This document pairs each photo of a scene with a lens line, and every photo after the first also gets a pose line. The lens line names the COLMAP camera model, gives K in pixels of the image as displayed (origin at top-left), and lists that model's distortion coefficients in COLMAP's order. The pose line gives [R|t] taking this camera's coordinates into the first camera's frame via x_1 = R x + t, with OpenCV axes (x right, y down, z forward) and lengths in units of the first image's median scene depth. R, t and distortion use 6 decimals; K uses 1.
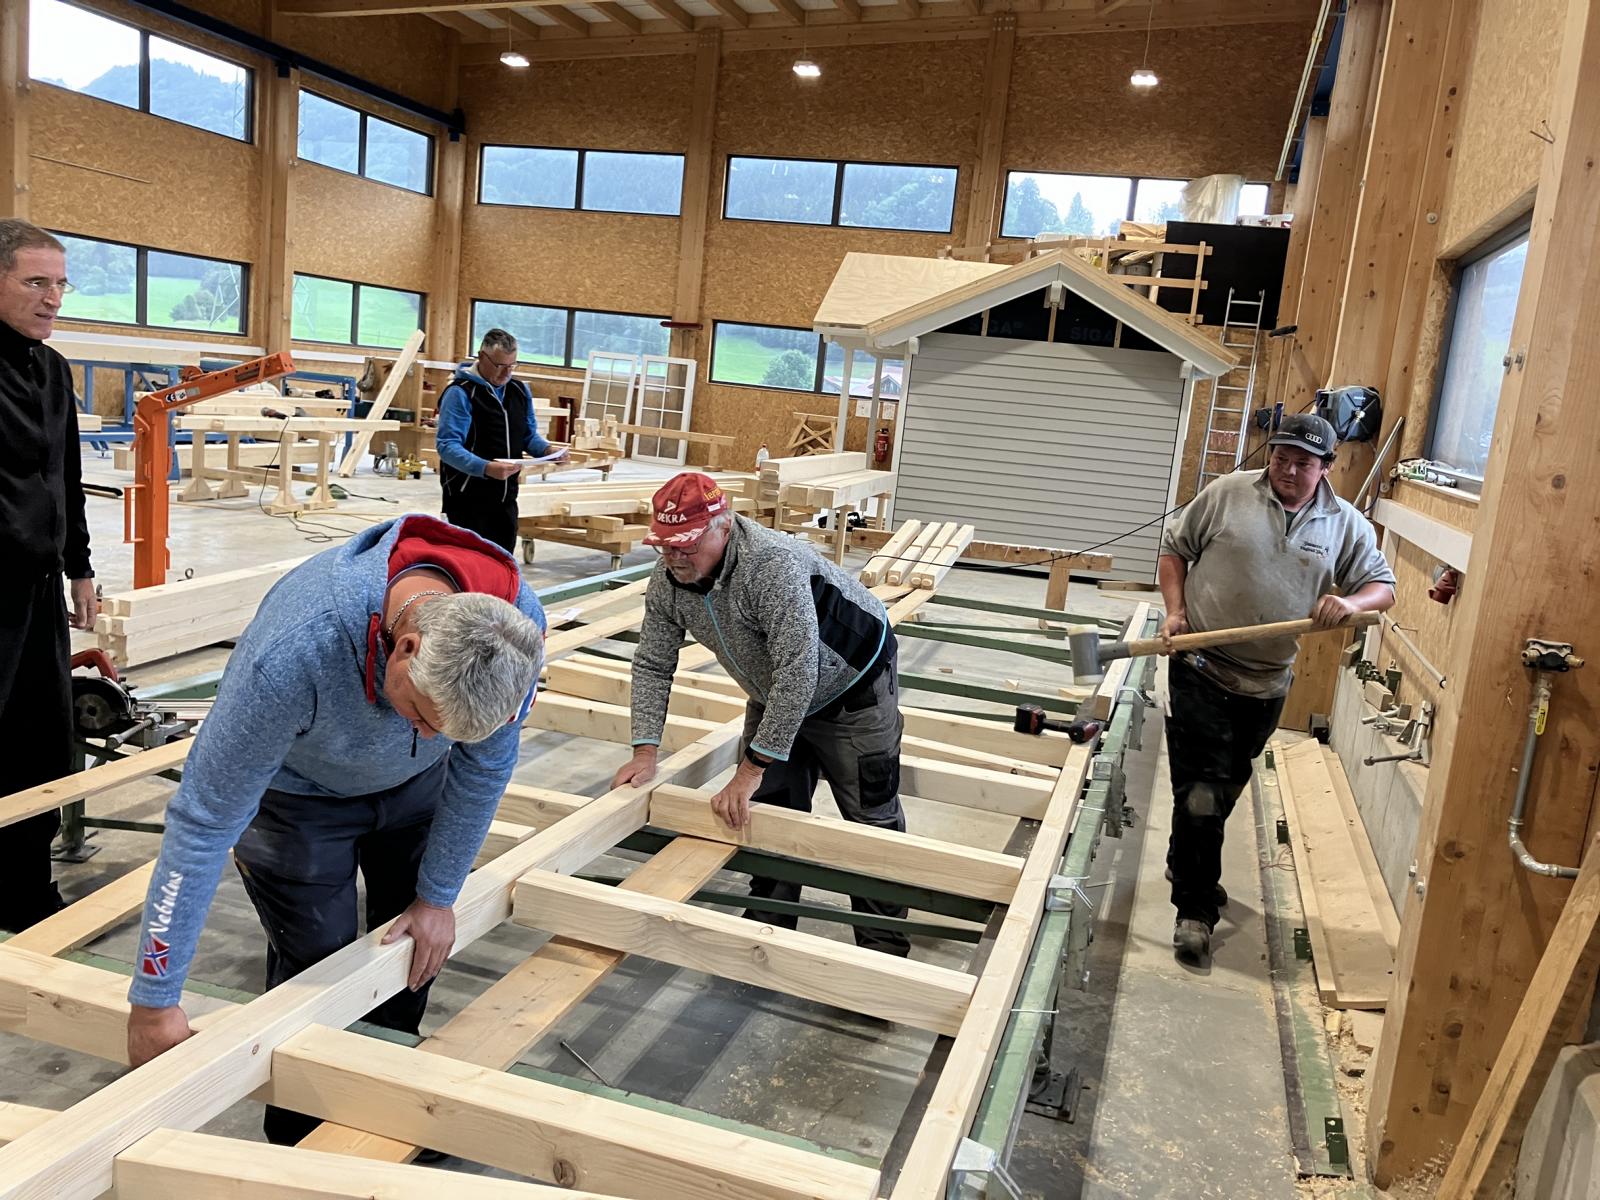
lens RADIAL K [[1319.6, 0, 775.9], [0, 1319.6, 594.0], [0, 0, 1]] dist [-0.000422, 0.048907]
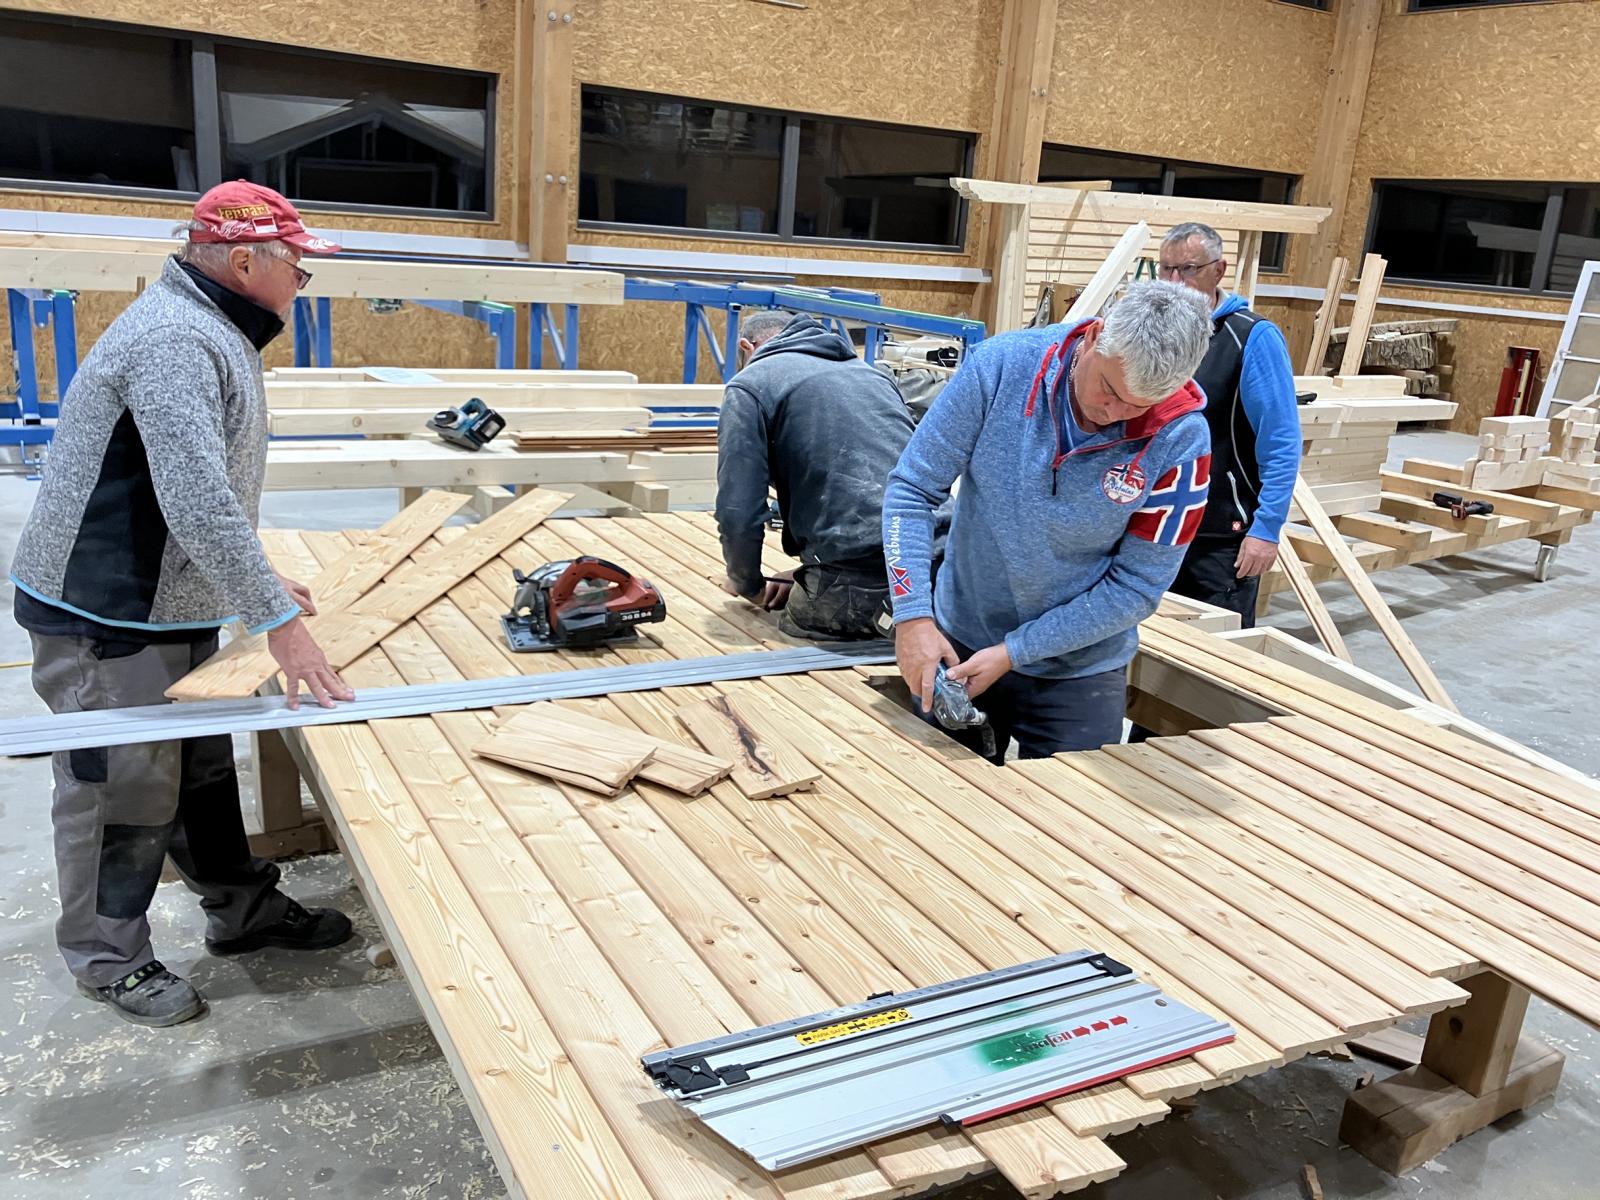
lens RADIAL K [[1313.7, 0, 800.0], [0, 1313.7, 600.0], [0, 0, 1]] dist [0.004105, -0.007105]
pose [[0.772939, 0.134059, -0.620156, -0.039370], [-0.097600, 0.990912, 0.092559, -0.069686], [0.626929, -0.011015, 0.778999, 0.399513]]
